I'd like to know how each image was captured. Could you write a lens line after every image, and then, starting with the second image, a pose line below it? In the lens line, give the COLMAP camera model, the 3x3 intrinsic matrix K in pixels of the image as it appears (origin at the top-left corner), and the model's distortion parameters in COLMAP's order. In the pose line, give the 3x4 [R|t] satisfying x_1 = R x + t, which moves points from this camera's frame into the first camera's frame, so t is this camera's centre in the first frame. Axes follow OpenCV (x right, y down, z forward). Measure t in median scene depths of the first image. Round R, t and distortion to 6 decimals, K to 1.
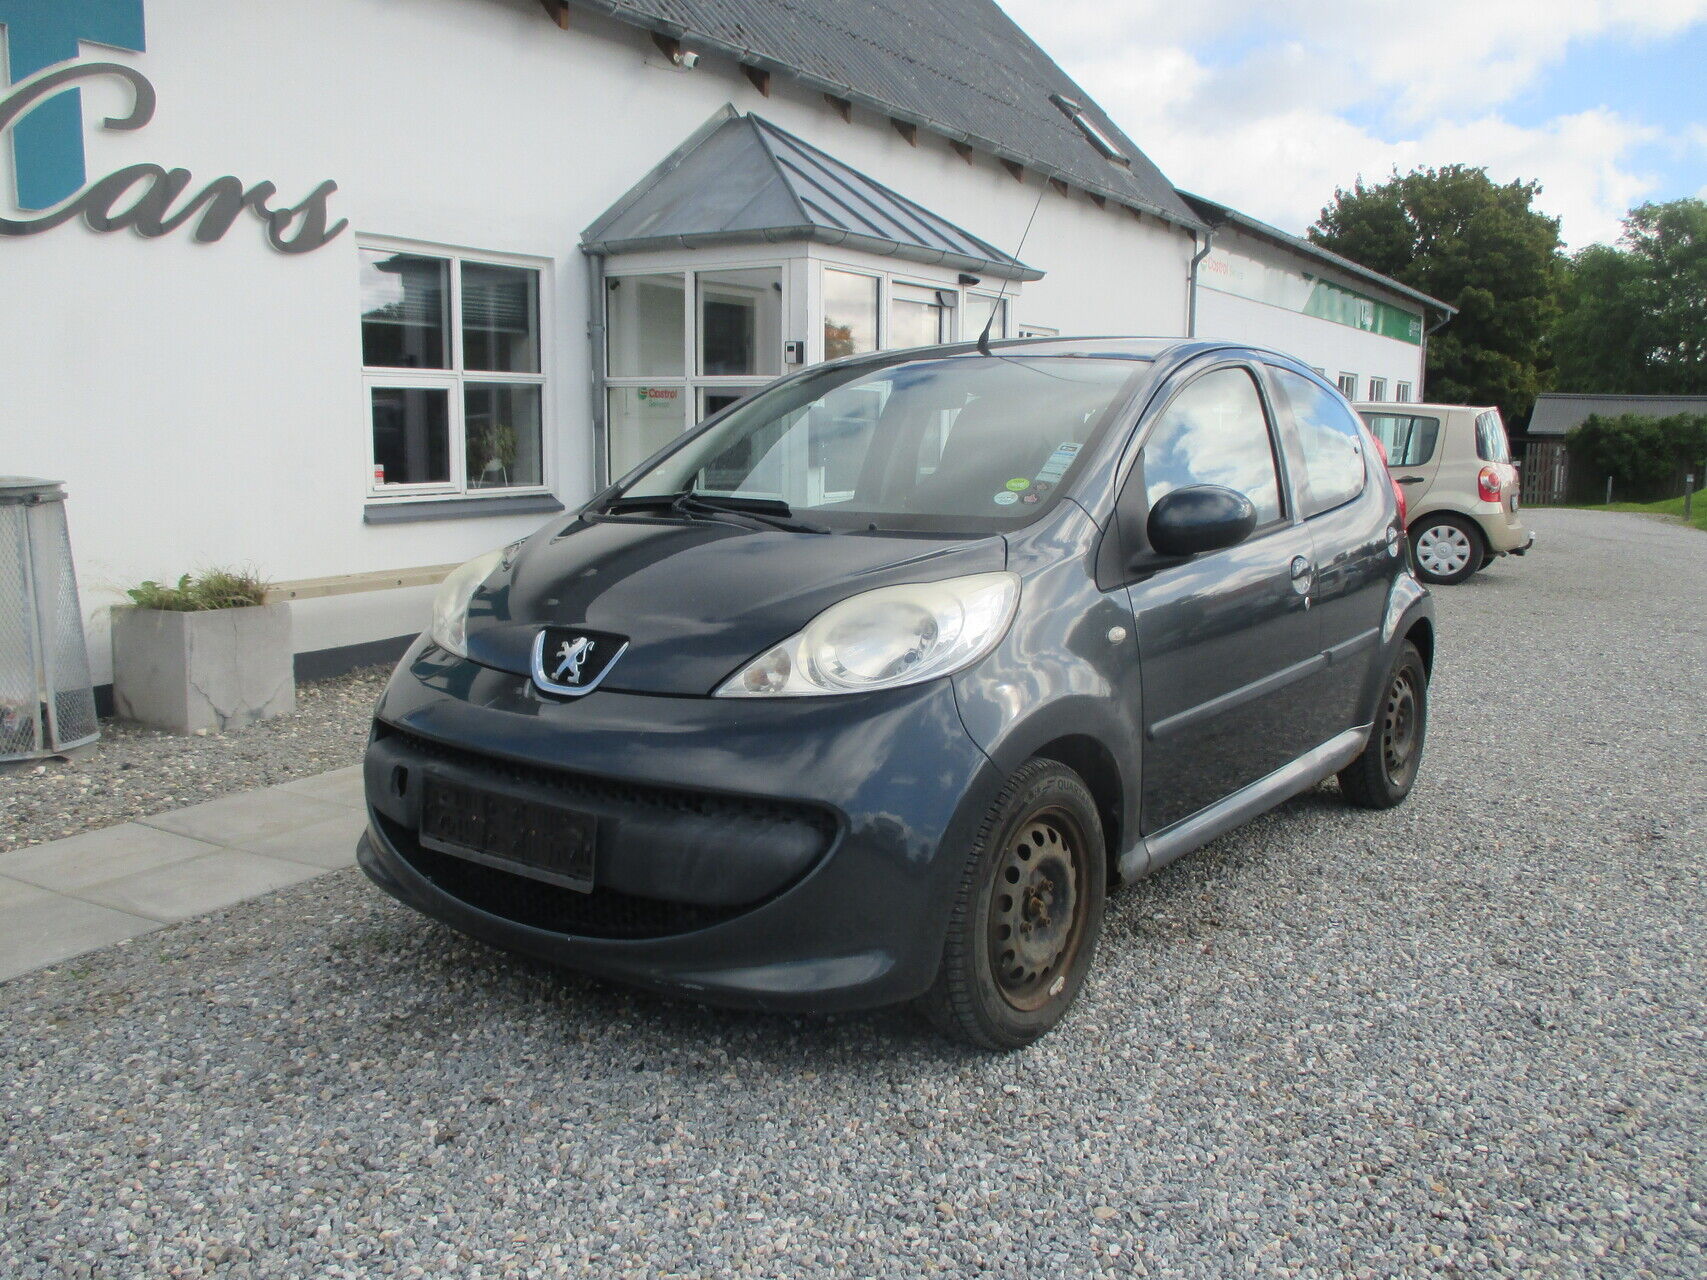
lens RADIAL K [[1391.5, 0, 853.5], [0, 1391.5, 640.0], [0, 0, 1]] dist [-0.023132, -0.006869]
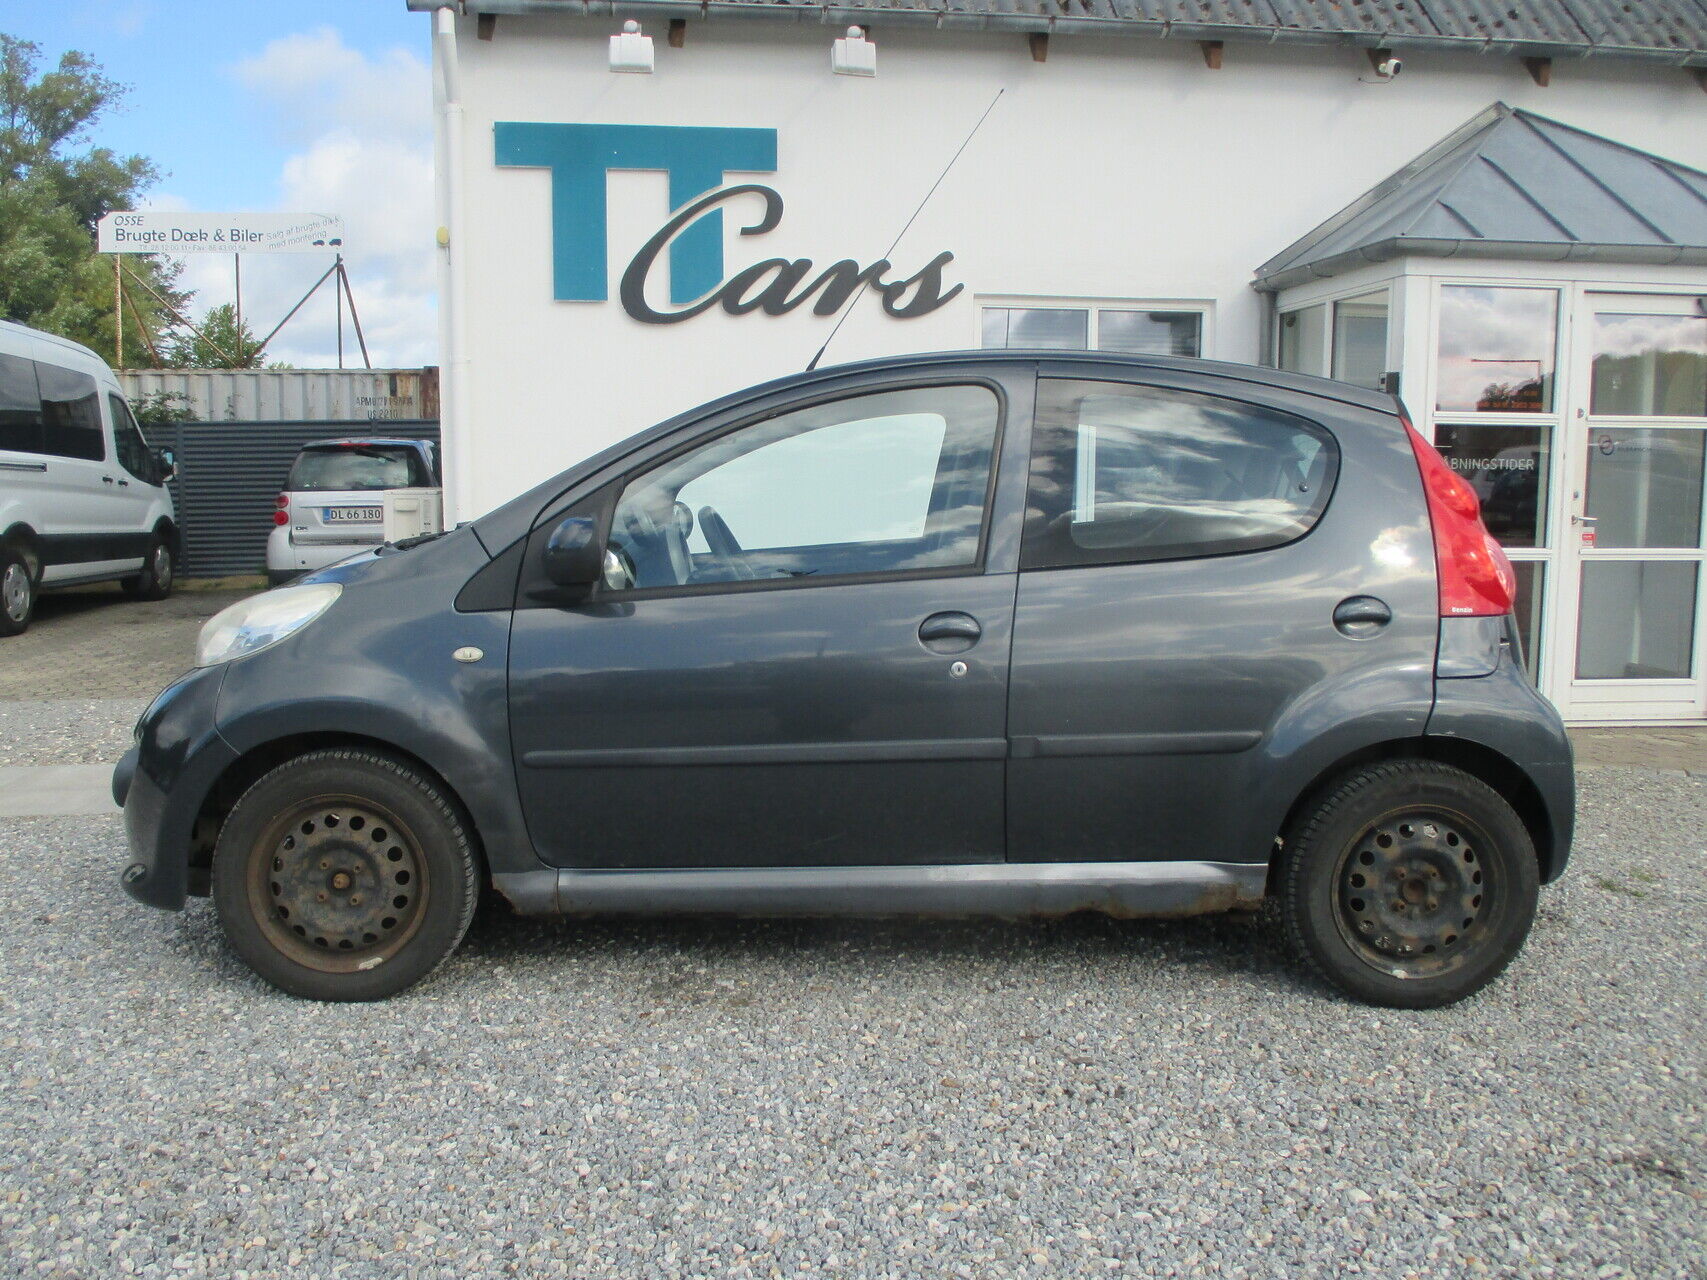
lens RADIAL K [[1391.5, 0, 853.5], [0, 1391.5, 640.0], [0, 0, 1]] dist [-0.023132, -0.006869]
pose [[0.652919, 0.093028, -0.751693, 0.486426], [-0.118767, 0.992727, 0.019697, -0.029046], [0.748058, 0.076415, 0.659219, 0.222420]]
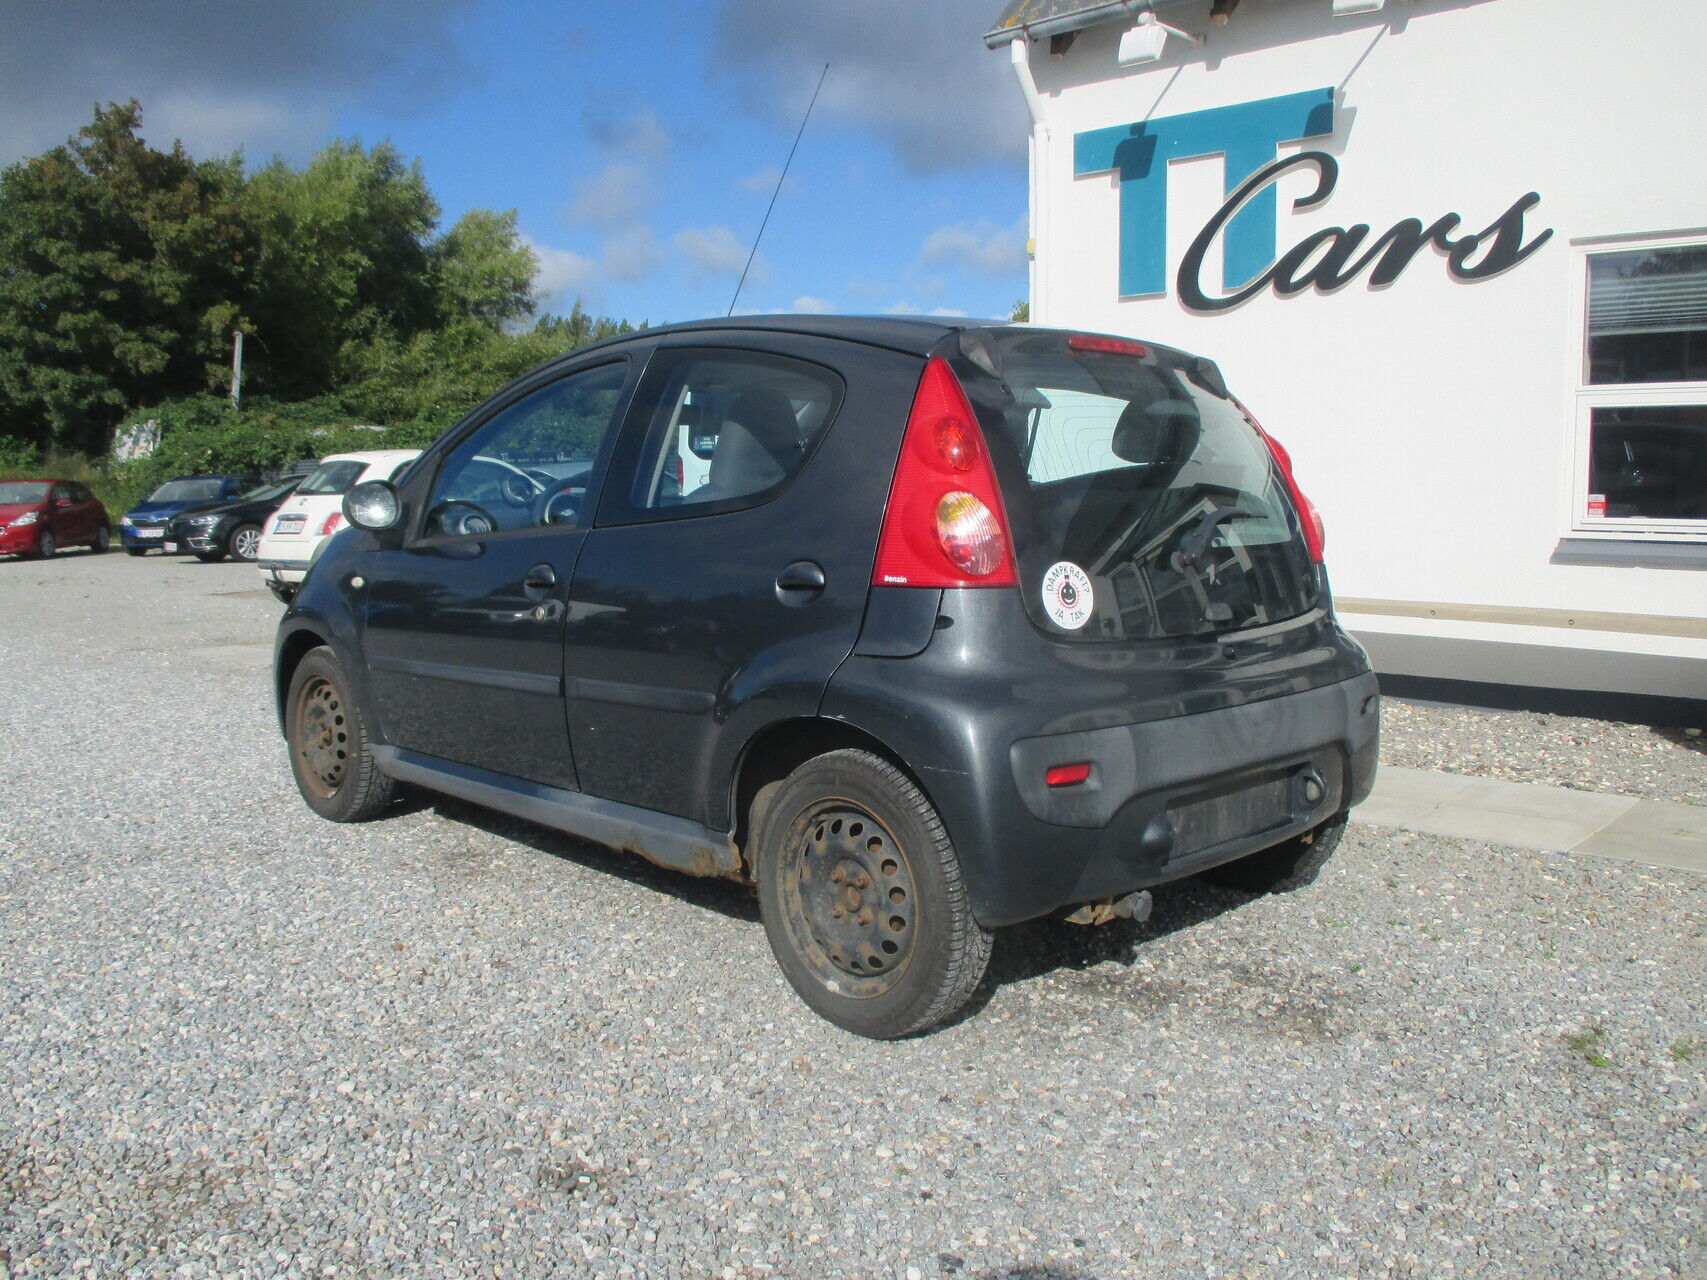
lens RADIAL K [[1505.3, 0, 853.5], [0, 1505.3, 640.0], [0, 0, 1]] dist [-0.013504, -0.008520]
pose [[-0.163169, 0.127430, -0.978334, 0.775938], [-0.136102, 0.979236, 0.150246, -0.130265], [0.977165, 0.157669, -0.142438, 0.780895]]
